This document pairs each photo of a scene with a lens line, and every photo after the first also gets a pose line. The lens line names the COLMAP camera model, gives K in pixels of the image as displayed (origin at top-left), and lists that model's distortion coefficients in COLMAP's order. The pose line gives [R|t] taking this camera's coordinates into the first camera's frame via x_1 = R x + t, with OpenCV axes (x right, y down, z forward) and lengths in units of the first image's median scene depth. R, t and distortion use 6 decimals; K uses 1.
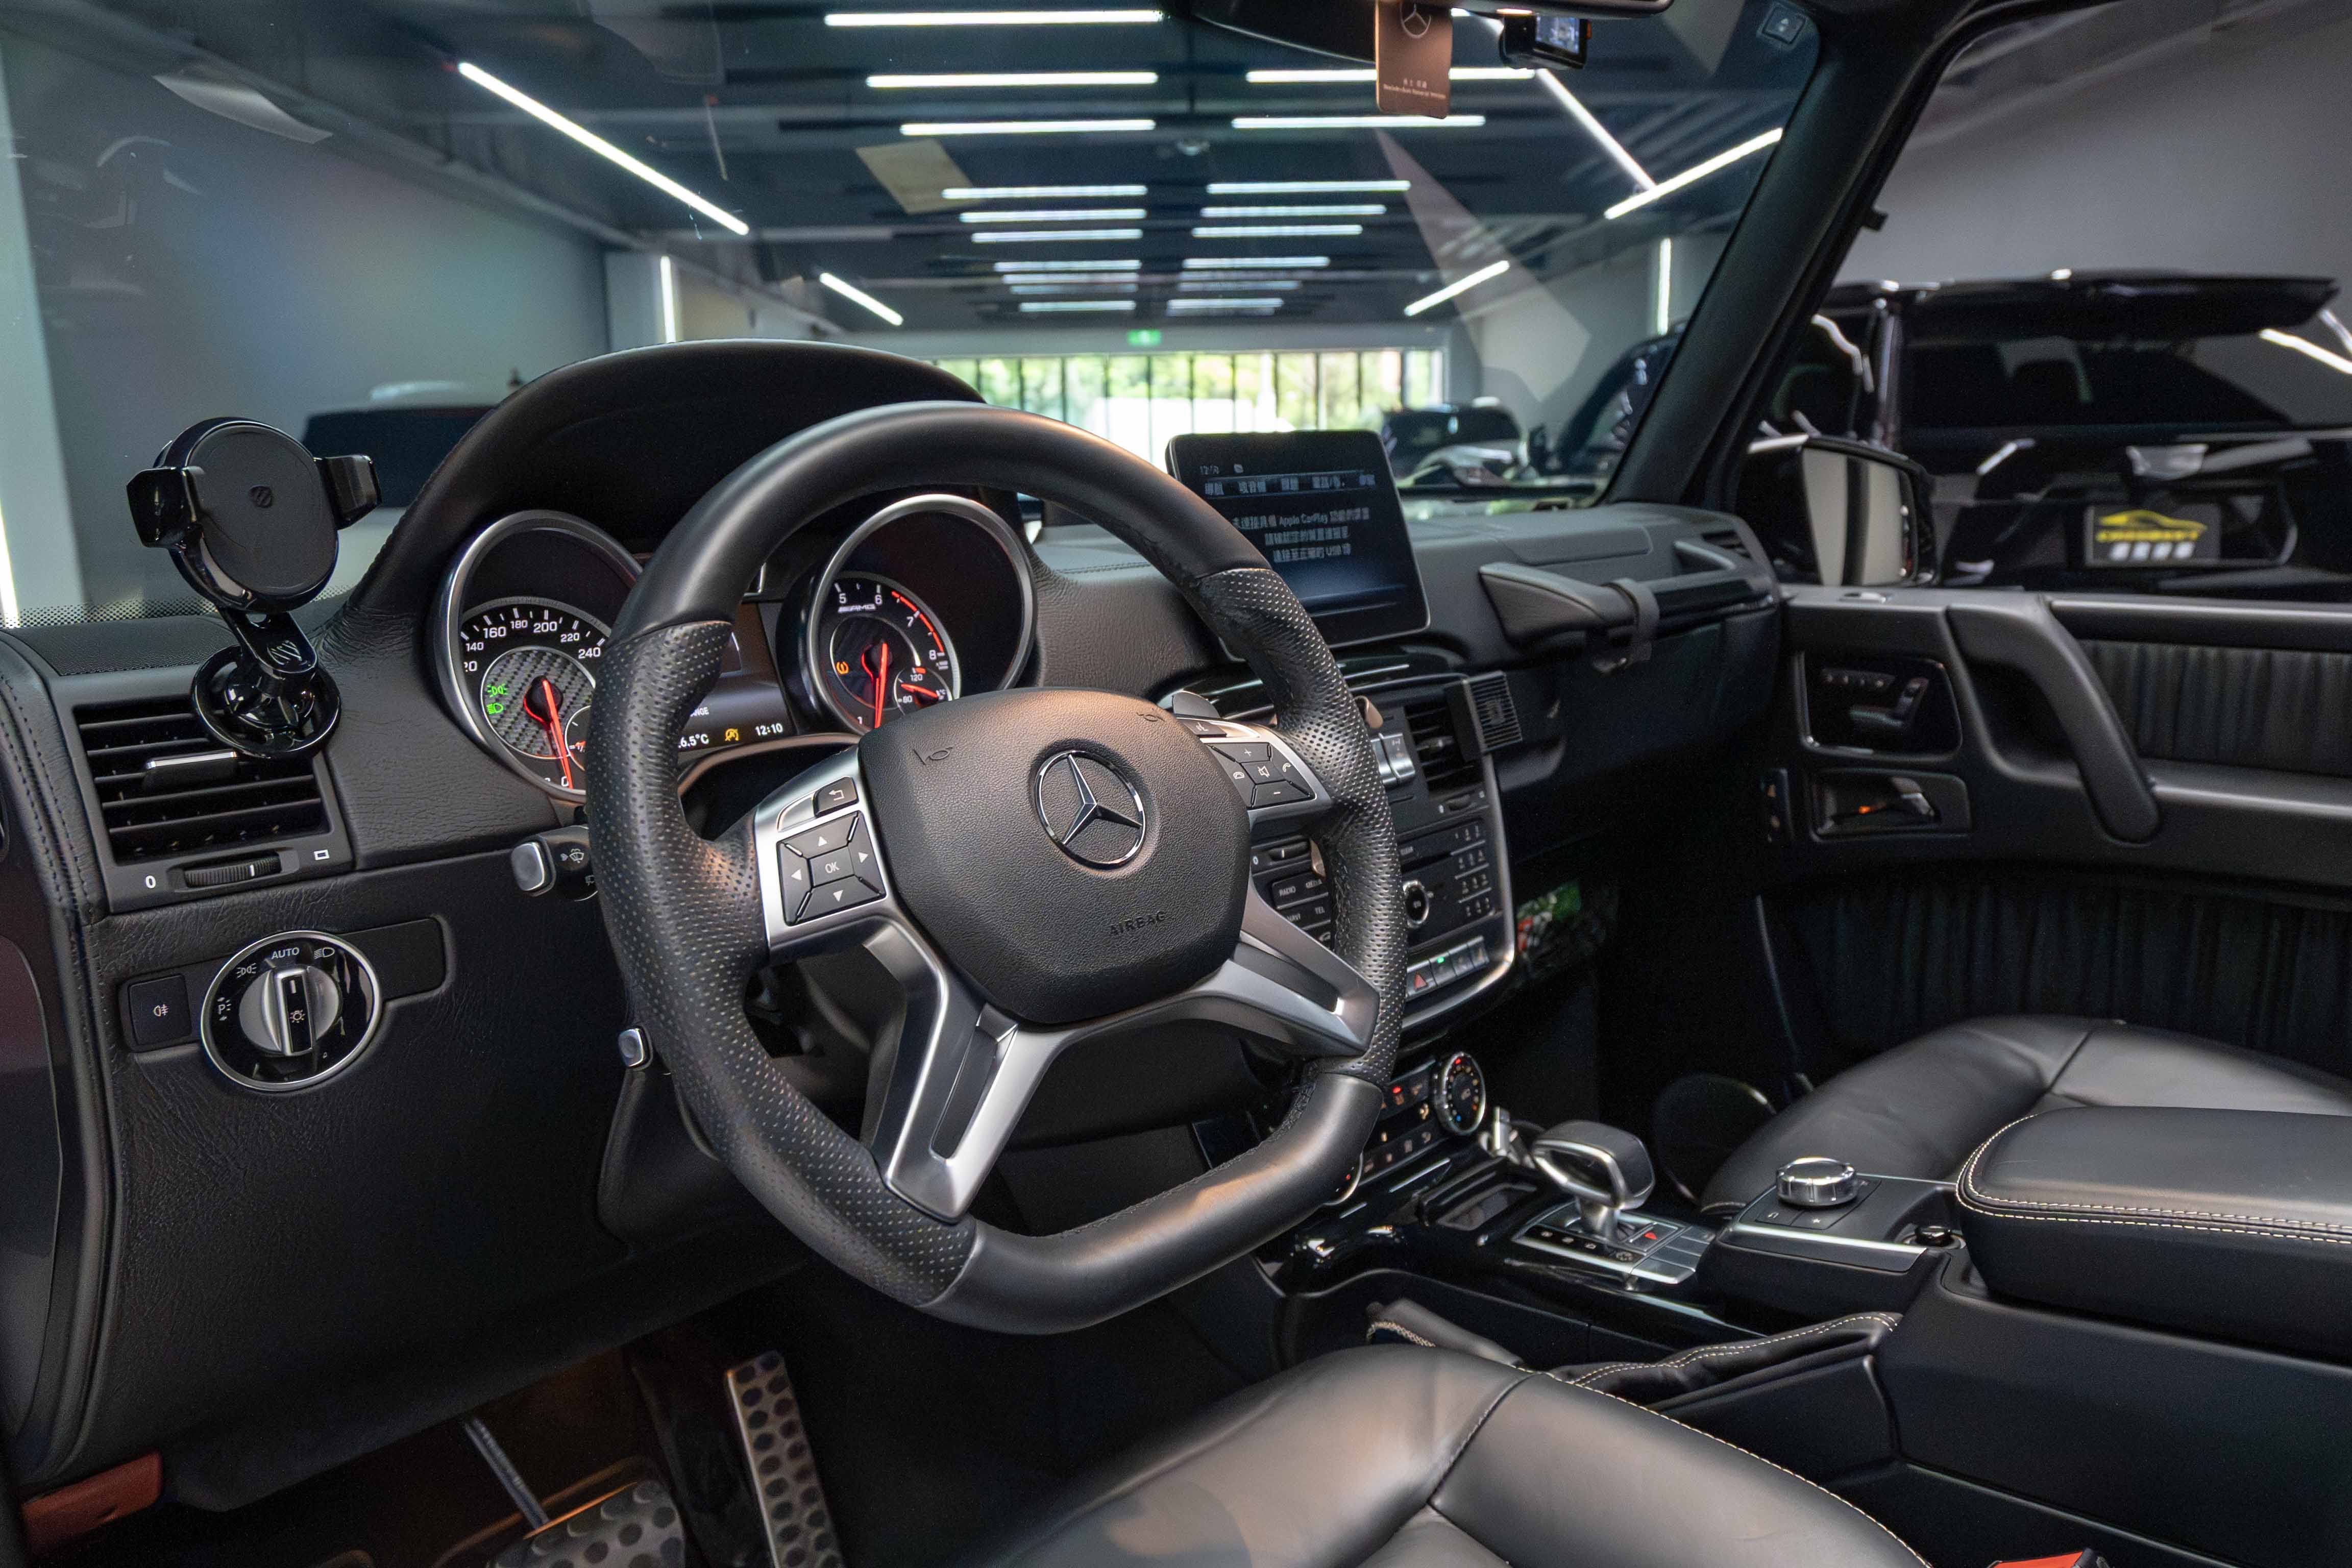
lens RADIAL K [[1618.5, 0, 1163.1], [0, 1618.5, 789.2], [0, 0, 1]] dist [0.010125, 0.006247]
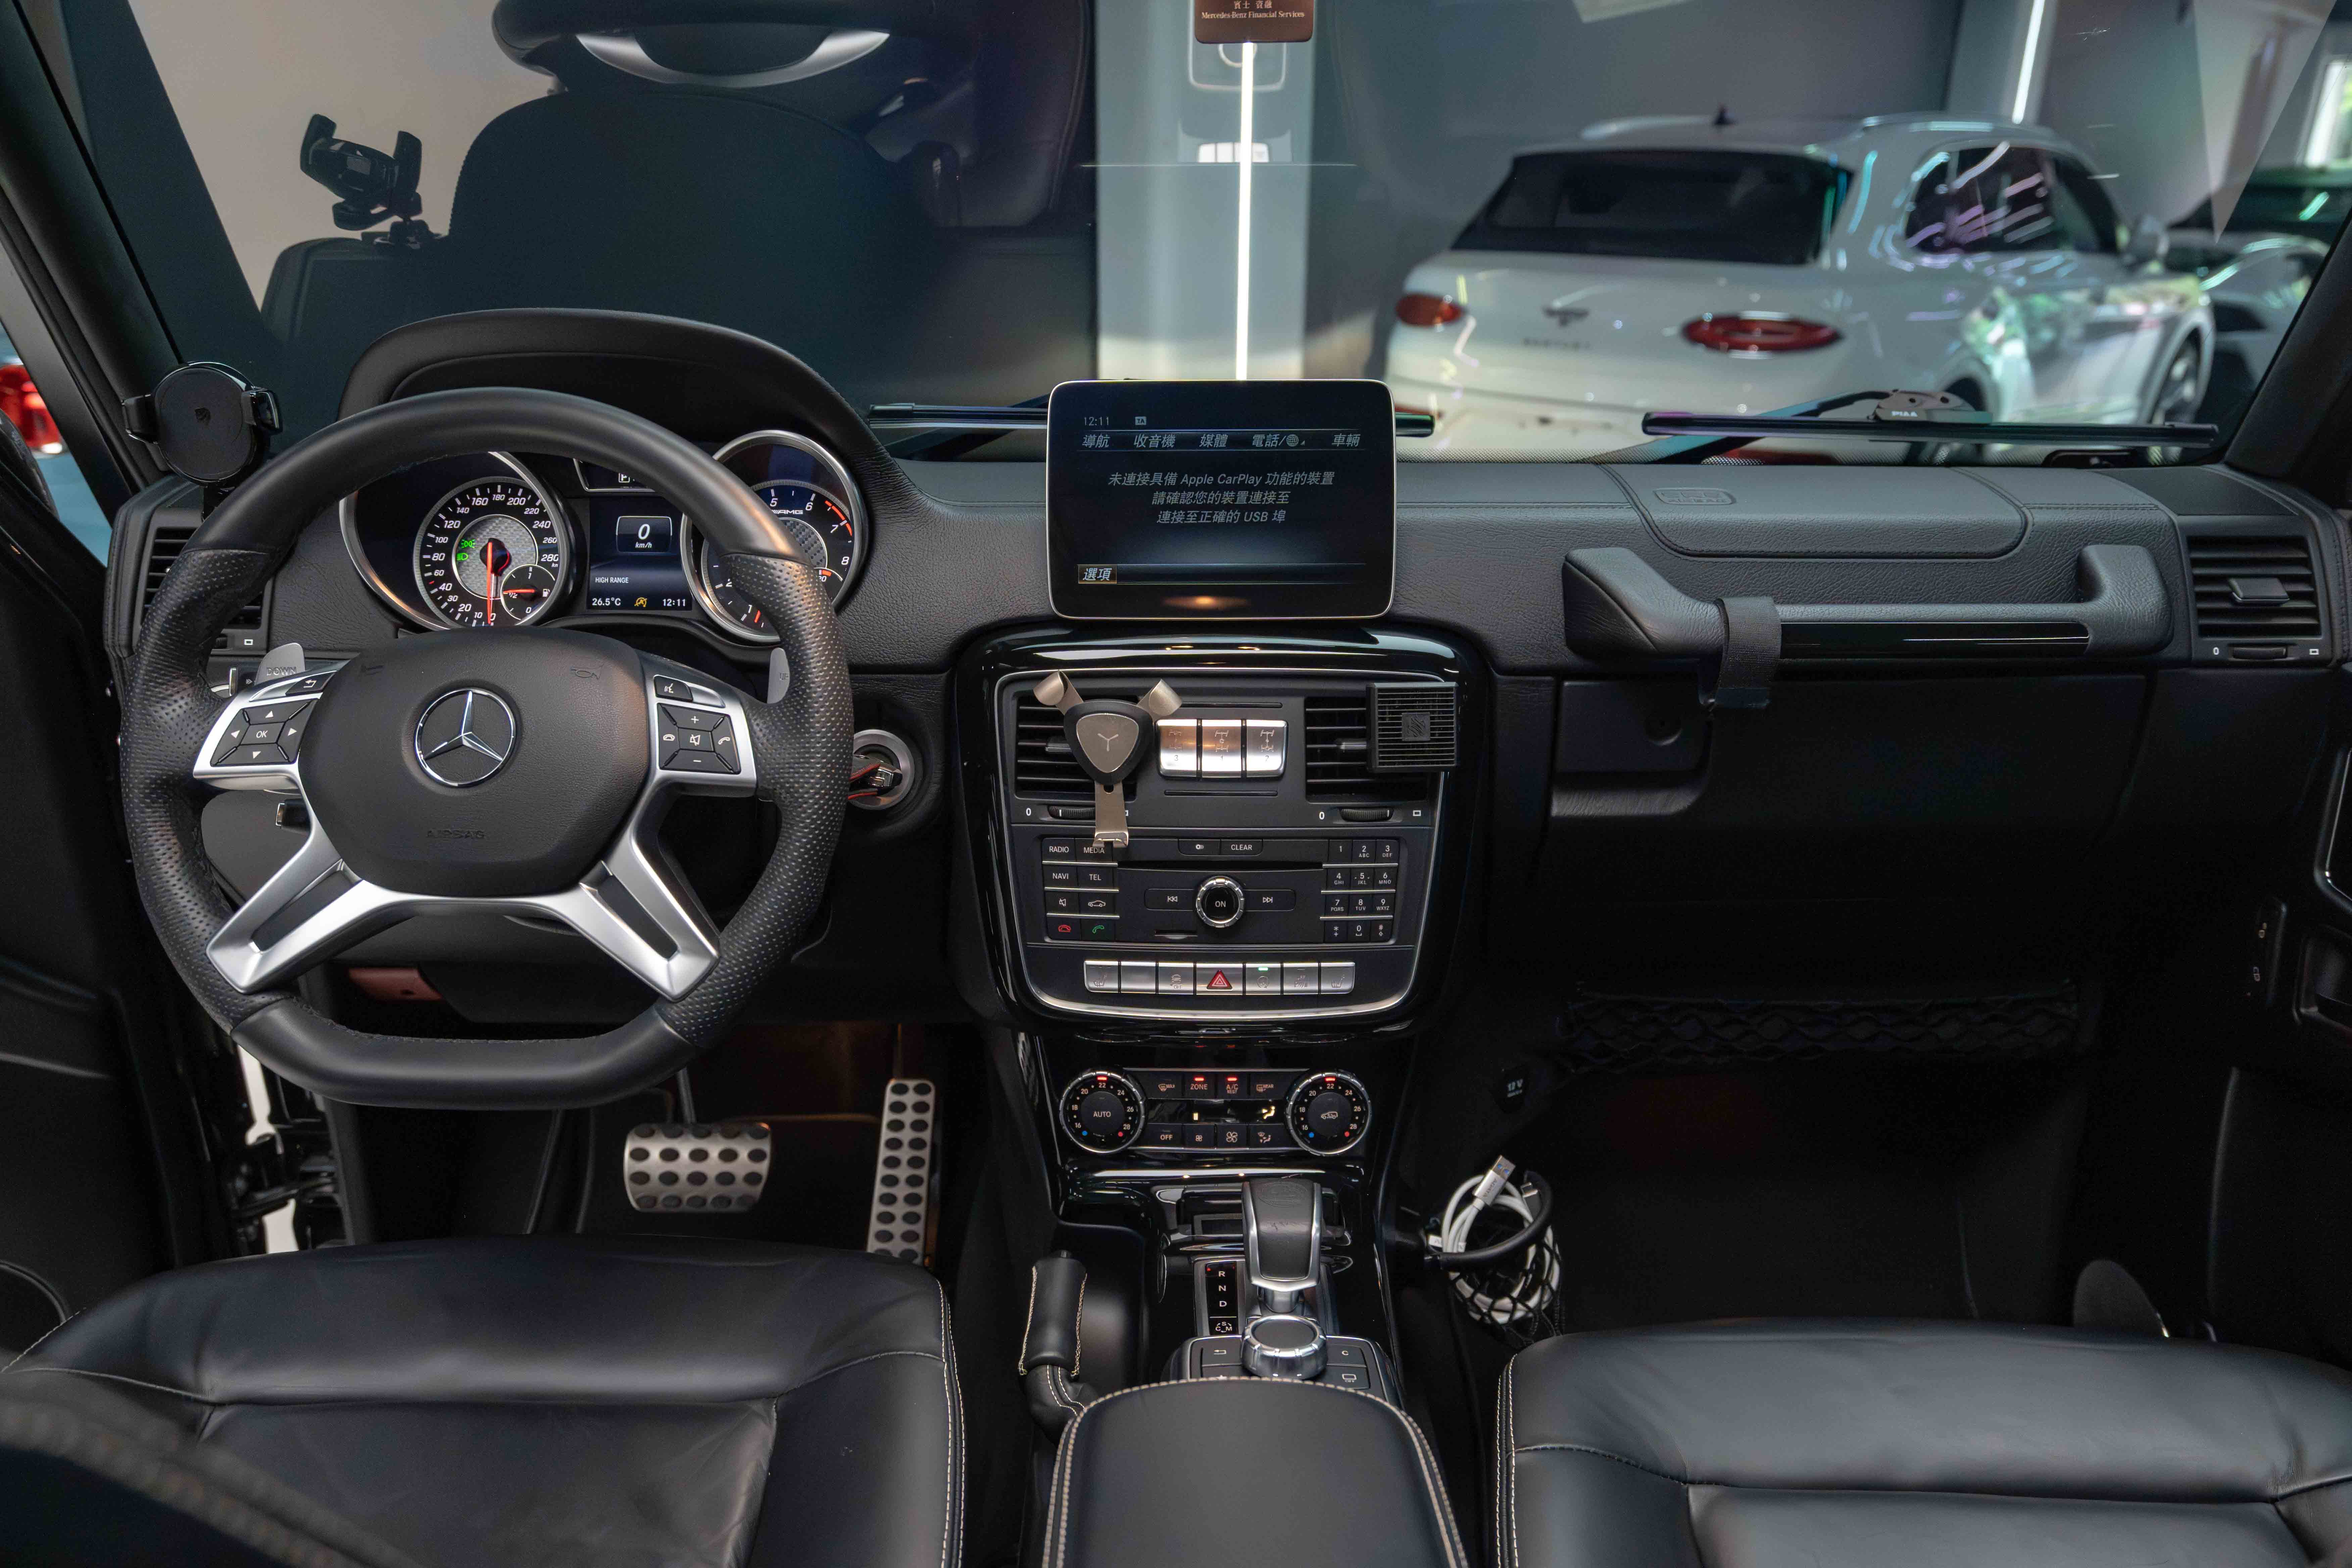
lens RADIAL K [[1618.5, 0, 1164.6], [0, 1618.5, 787.3], [0, 0, 1]] dist [0.010125, 0.006247]
pose [[0.698363, 0.274589, -0.660977, 0.968551], [-0.164092, 0.960309, 0.225567, -0.266107], [0.696680, -0.049067, 0.715702, 0.389066]]
